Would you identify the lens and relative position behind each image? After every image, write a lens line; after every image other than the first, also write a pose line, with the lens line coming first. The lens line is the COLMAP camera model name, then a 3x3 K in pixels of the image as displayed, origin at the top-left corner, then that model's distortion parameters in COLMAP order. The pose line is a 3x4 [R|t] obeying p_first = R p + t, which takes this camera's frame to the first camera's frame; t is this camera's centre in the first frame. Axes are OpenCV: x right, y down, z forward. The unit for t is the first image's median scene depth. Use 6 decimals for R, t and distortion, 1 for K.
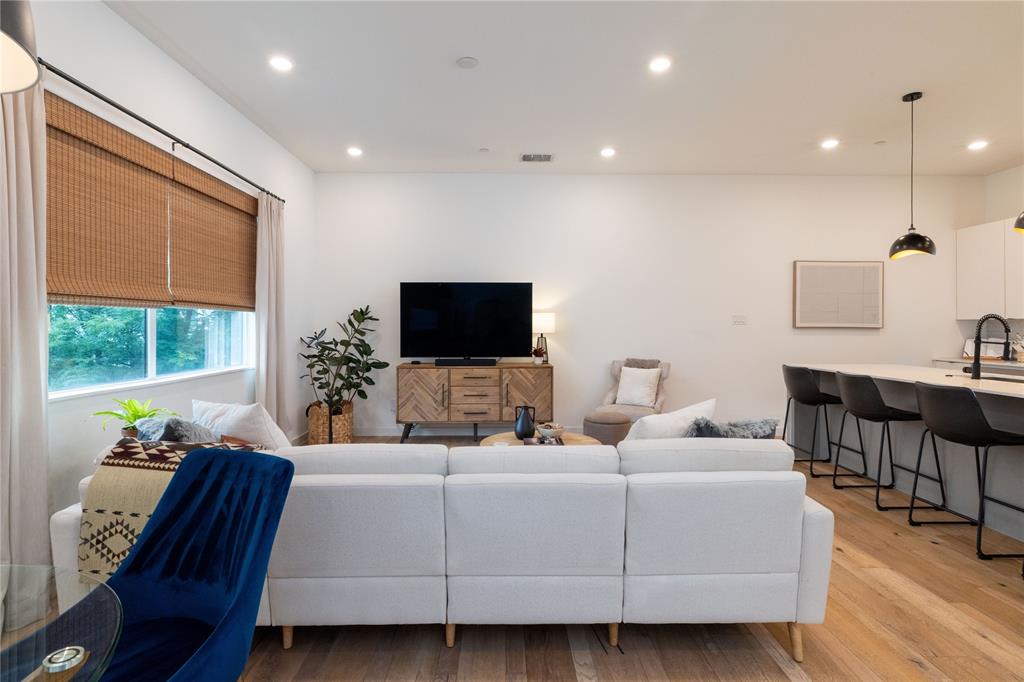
lens RADIAL K [[495.8, 0, 507.7], [0, 495.8, 325.4], [0, 0, 1]] dist [0.000723, -0.000073]
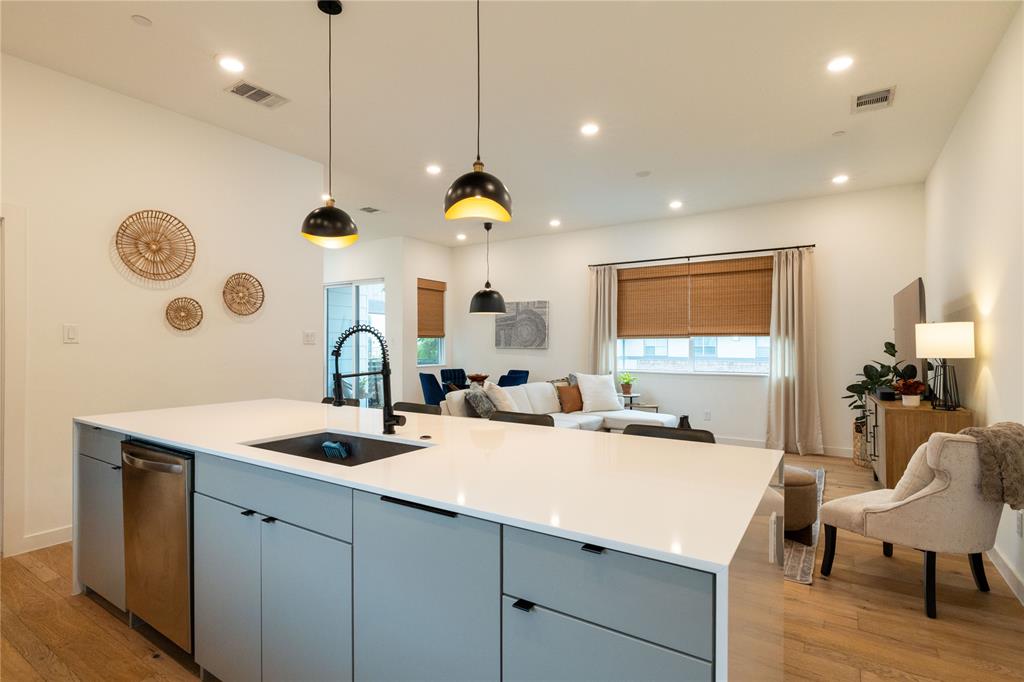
lens RADIAL K [[495.8, 0, 519.1], [0, 495.8, 347.0], [0, 0, 1]] dist [0.000723, -0.000073]
pose [[-0.547825, 0.000027, -0.836593, 0.918032], [0.001641, 0.999998, -0.001043, 0.002757], [0.836591, -0.001944, -0.547824, 0.993435]]
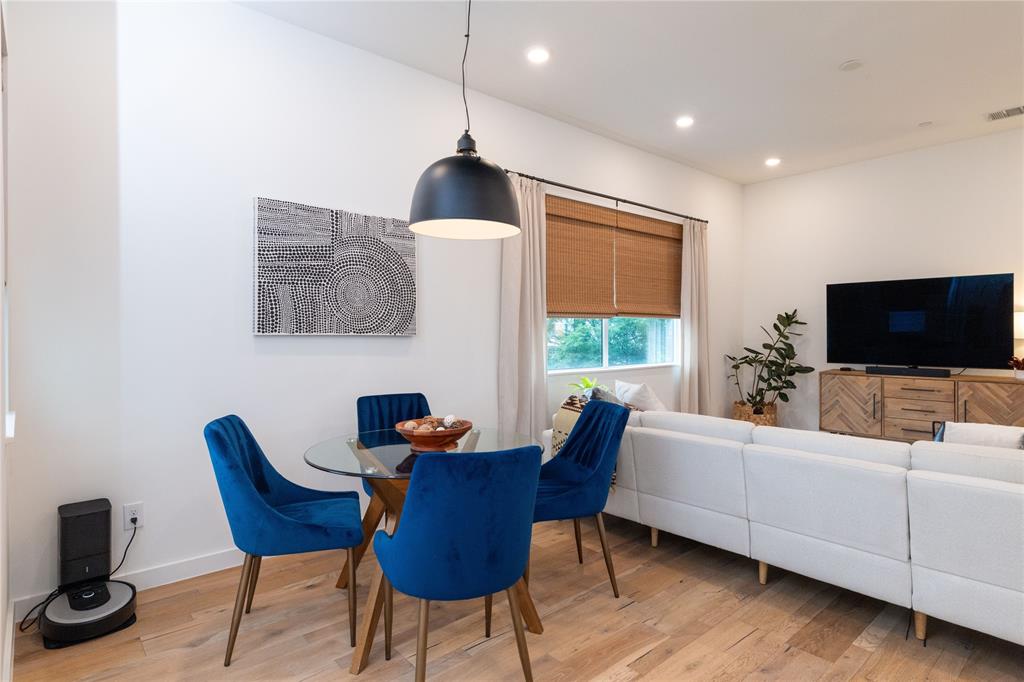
lens RADIAL K [[545.6, 0, 513.1], [0, 545.6, 334.1], [0, 0, 1]] dist [-0.003677, -0.000925]
pose [[0.644429, 0.002524, -0.764660, 0.209322], [0.004783, 0.999962, 0.007332, -0.001493], [0.764649, -0.008382, 0.644392, -0.147908]]
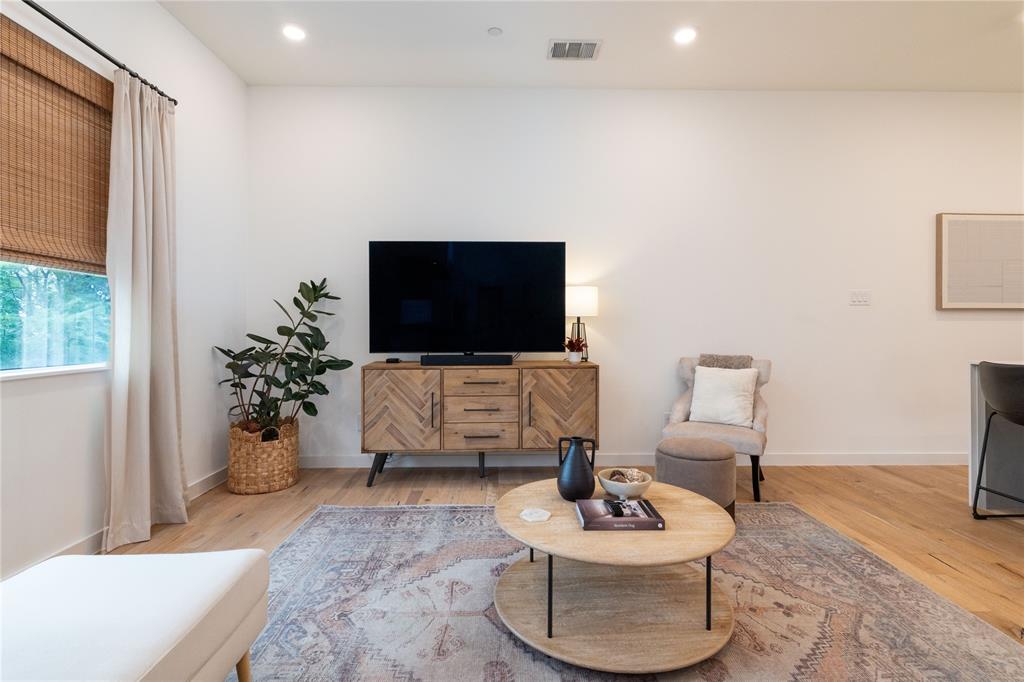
lens RADIAL K [[495.8, 0, 511.1], [0, 495.8, 327.0], [0, 0, 1]] dist [0.000723, -0.000073]
pose [[0.999993, -0.002290, 0.003066, -0.028559], [0.002293, 0.999997, -0.001254, 0.032662], [-0.003063, 0.001261, 0.999995, 0.349746]]
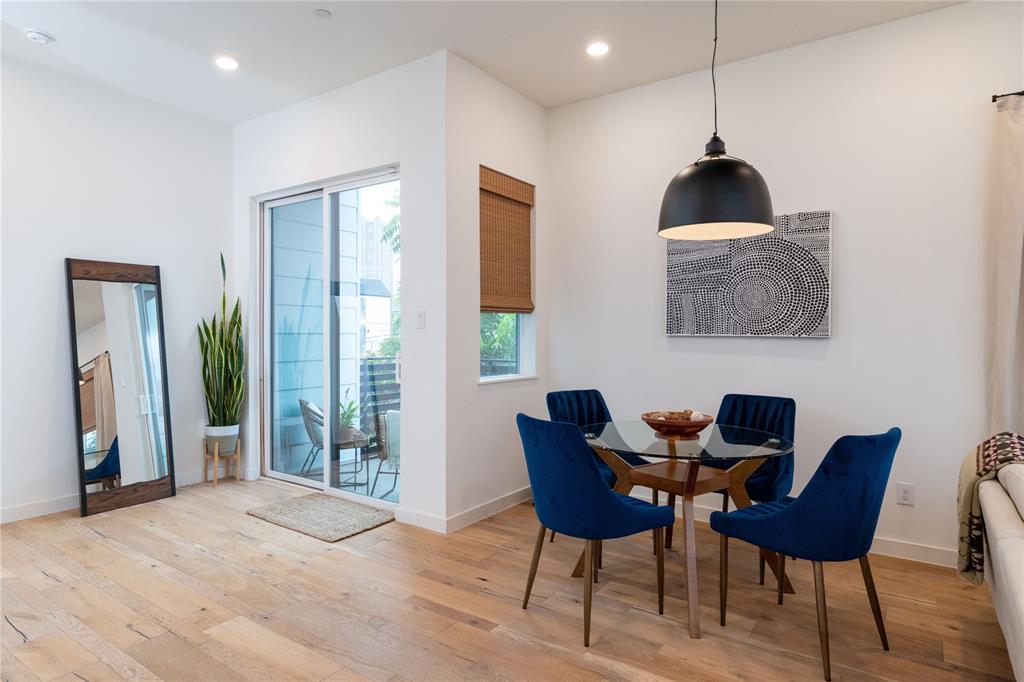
lens RADIAL K [[587.9, 0, 510.7], [0, 587.9, 338.6], [0, 0, 1]] dist [0.002010, 0.000087]
pose [[-0.581723, 0.003638, -0.813379, 0.355289], [0.001702, 0.999993, 0.003256, 0.003569], [0.813385, 0.000509, -0.581725, 0.315370]]
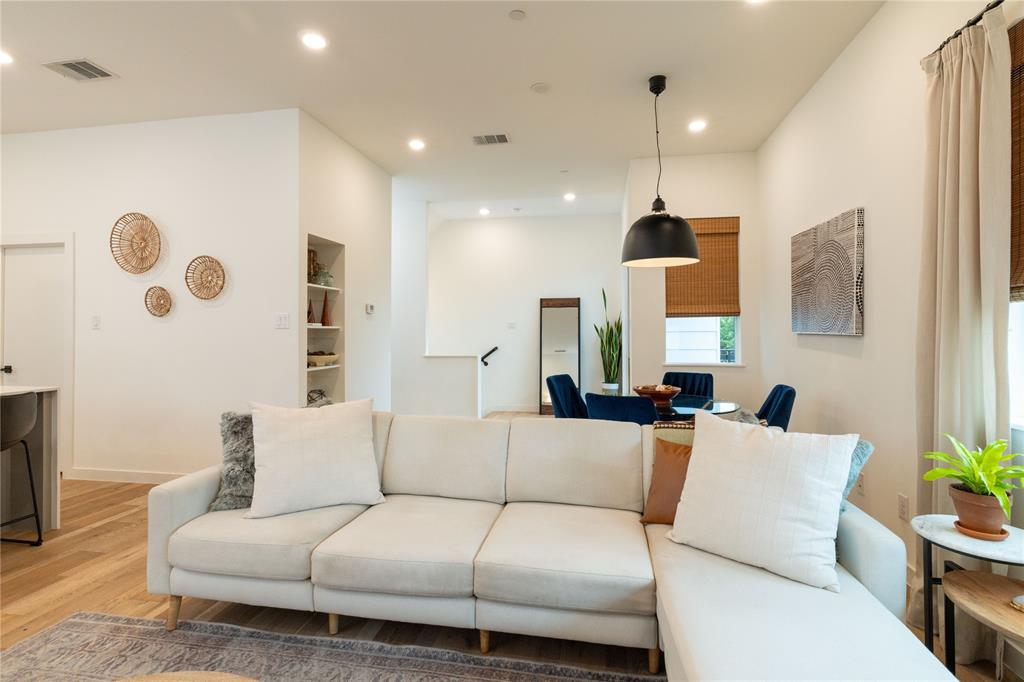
lens RADIAL K [[495.8, 0, 510.5], [0, 495.8, 329.9], [0, 0, 1]] dist [0.000723, -0.000073]
pose [[-0.983152, 0.000042, 0.182792, -0.133111], [-0.001501, 0.999964, -0.008299, 0.004101], [-0.182785, -0.008434, -0.983117, 0.859685]]
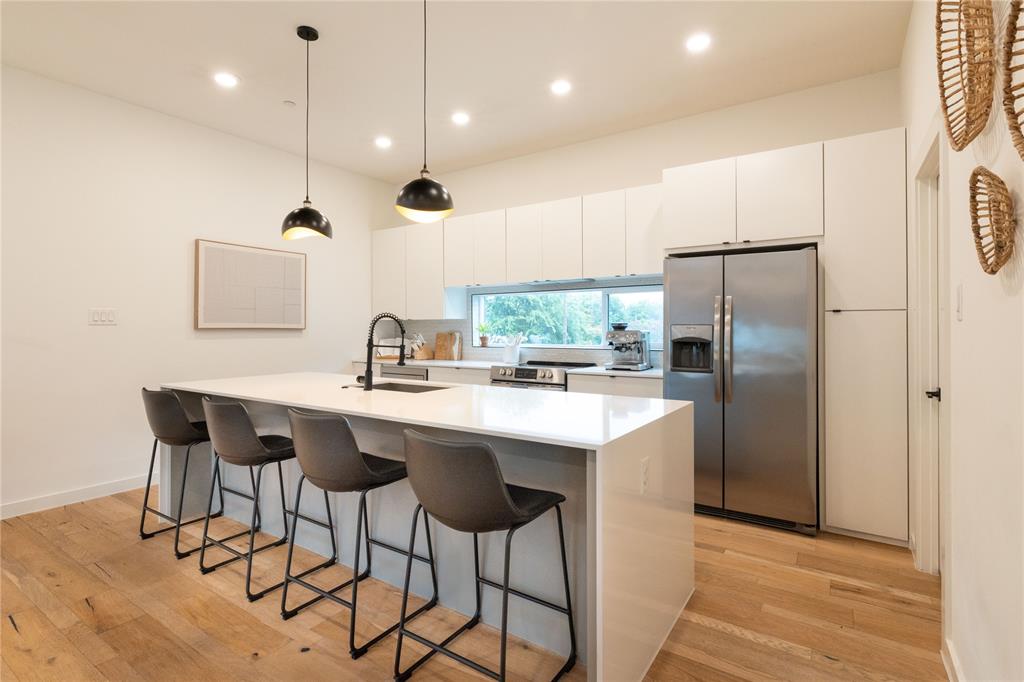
lens RADIAL K [[495.8, 0, 515.3], [0, 495.8, 326.7], [0, 0, 1]] dist [0.000723, -0.000073]
pose [[0.559517, -0.001582, 0.828818, 0.265409], [0.001349, 0.999999, 0.000998, 0.000750], [-0.828818, 0.000560, 0.559518, 0.221415]]
